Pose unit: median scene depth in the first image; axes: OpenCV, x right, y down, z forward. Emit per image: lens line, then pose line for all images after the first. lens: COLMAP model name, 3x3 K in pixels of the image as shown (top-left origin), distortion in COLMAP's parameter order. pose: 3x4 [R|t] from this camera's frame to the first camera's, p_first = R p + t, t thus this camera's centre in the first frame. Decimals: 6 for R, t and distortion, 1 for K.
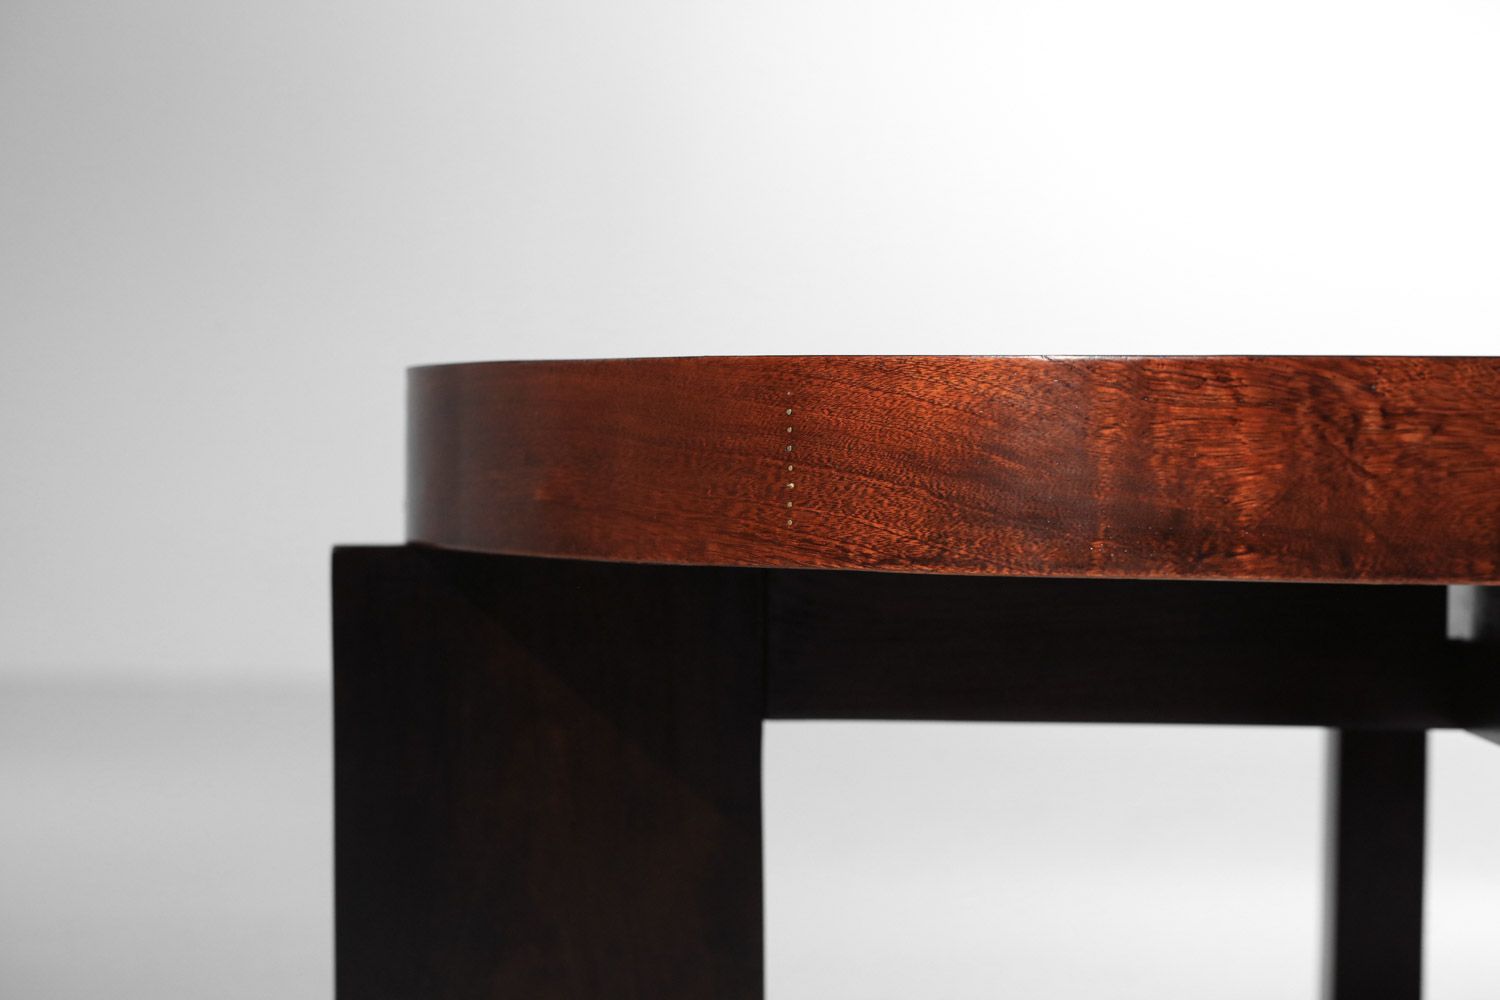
lens RADIAL K [[4233.5, 0, 750.0], [0, 4233.5, 500.0], [0, 0, 1]] dist [-0.019459, 0.719862]
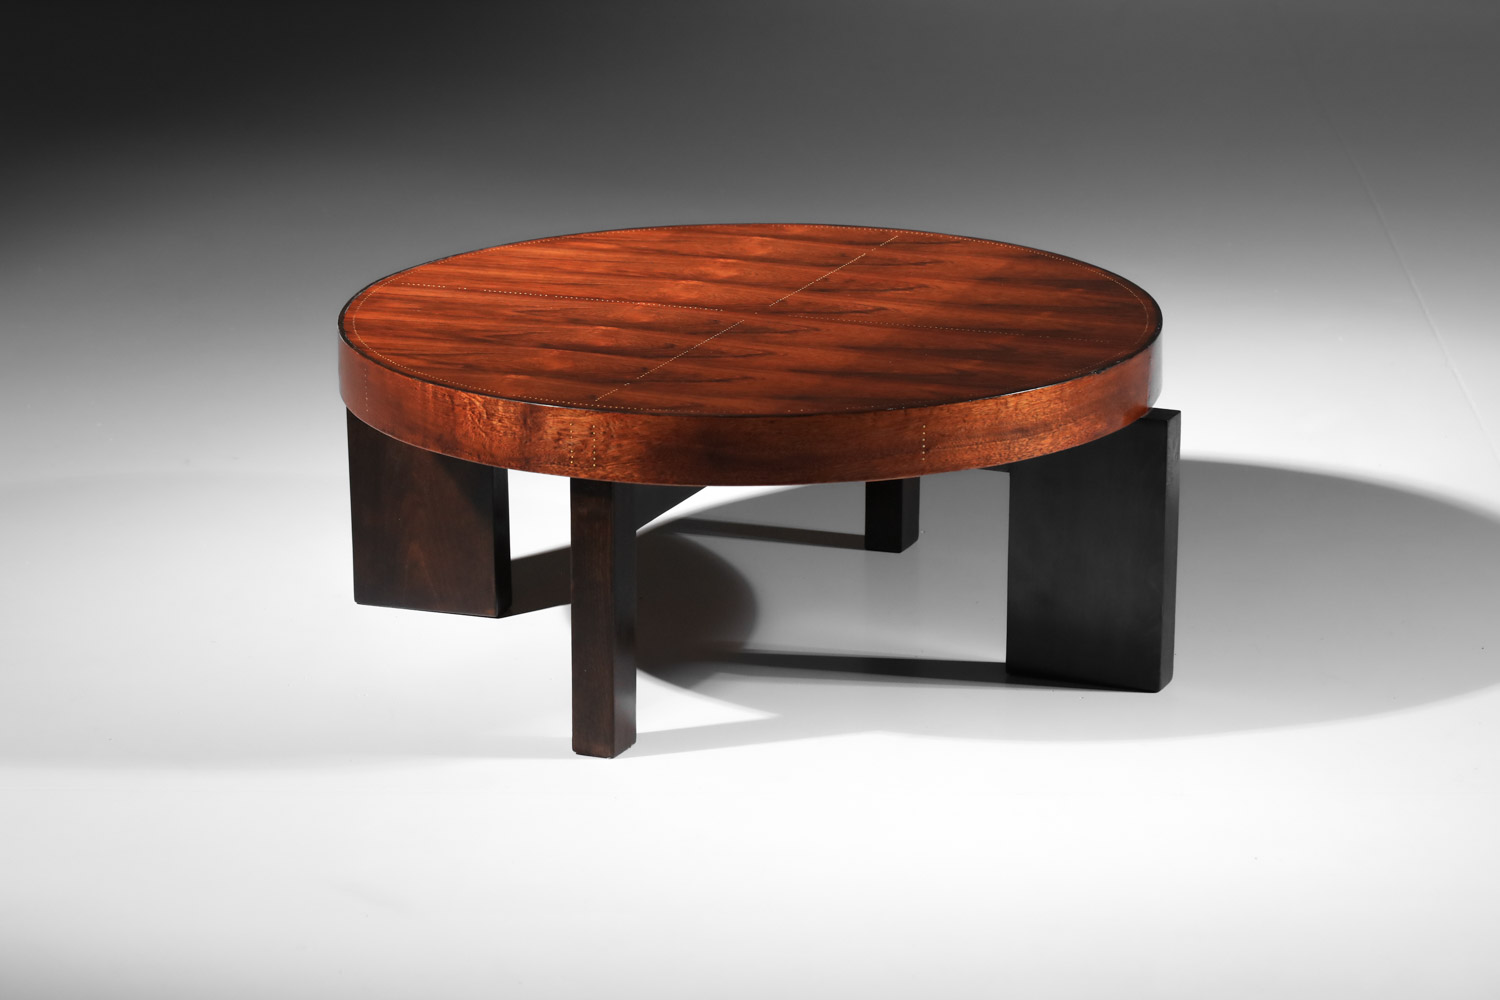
lens RADIAL K [[4429.4, 0, 750.0], [0, 4429.4, 500.0], [0, 0, 1]] dist [0.021686, 0.156539]
pose [[0.919544, 0.095210, -0.381280, 1.580070], [0.004047, 0.967862, 0.251448, -0.780275], [0.392967, -0.232760, 0.889606, -1.857262]]
